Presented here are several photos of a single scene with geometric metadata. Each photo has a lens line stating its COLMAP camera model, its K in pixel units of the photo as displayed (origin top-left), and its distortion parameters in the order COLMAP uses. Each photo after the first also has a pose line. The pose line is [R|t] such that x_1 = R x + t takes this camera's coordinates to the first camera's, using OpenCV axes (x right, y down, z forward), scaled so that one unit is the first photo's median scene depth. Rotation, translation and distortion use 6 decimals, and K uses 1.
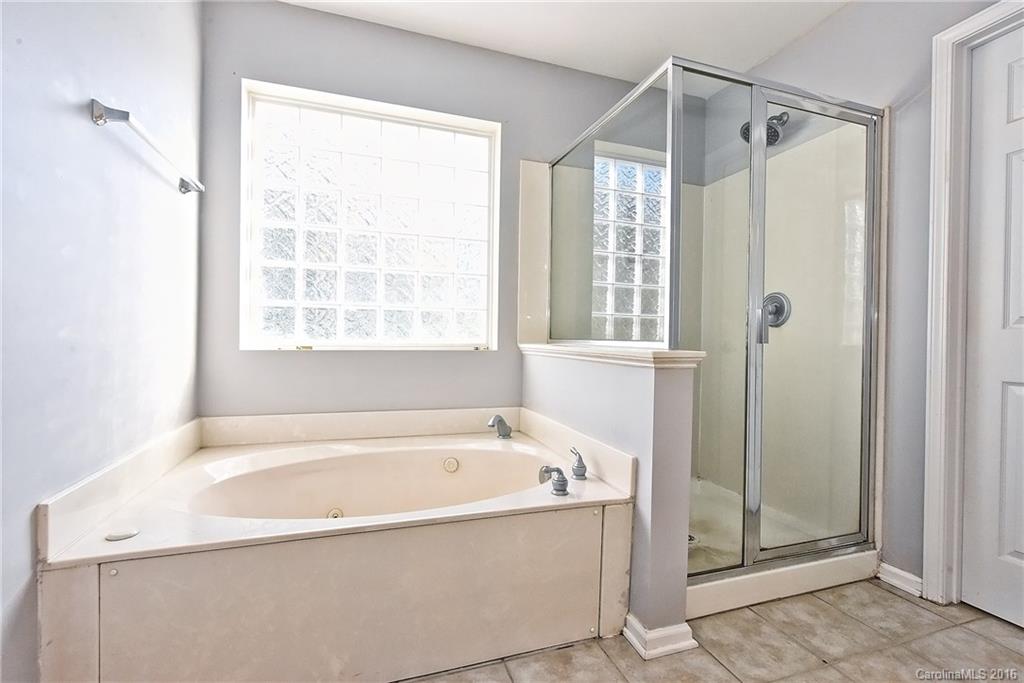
lens RADIAL K [[444.0, 0, 507.7], [0, 444.0, 341.7], [0, 0, 1]] dist [0.001535, -0.000134]
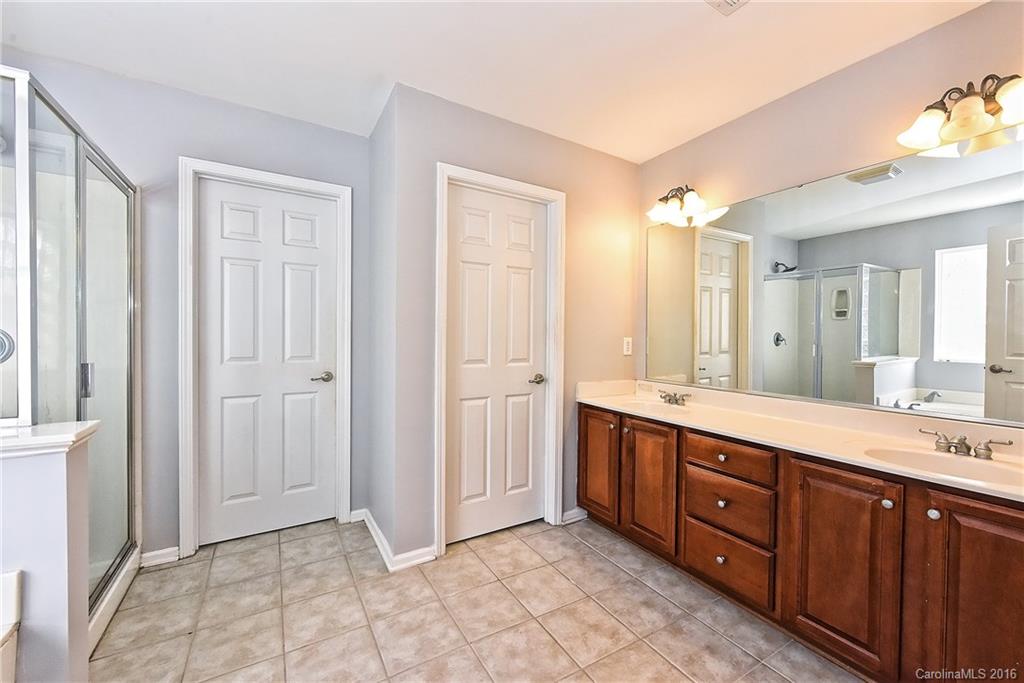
lens RADIAL K [[405.8, 0, 510.5], [0, 405.8, 339.0], [0, 0, 1]] dist [-0.001523, -0.000397]
pose [[-0.195020, -0.026149, 0.980451, -0.540588], [-0.004514, 0.999658, 0.025763, -0.164647], [-0.980789, 0.000599, -0.195071, 0.253015]]
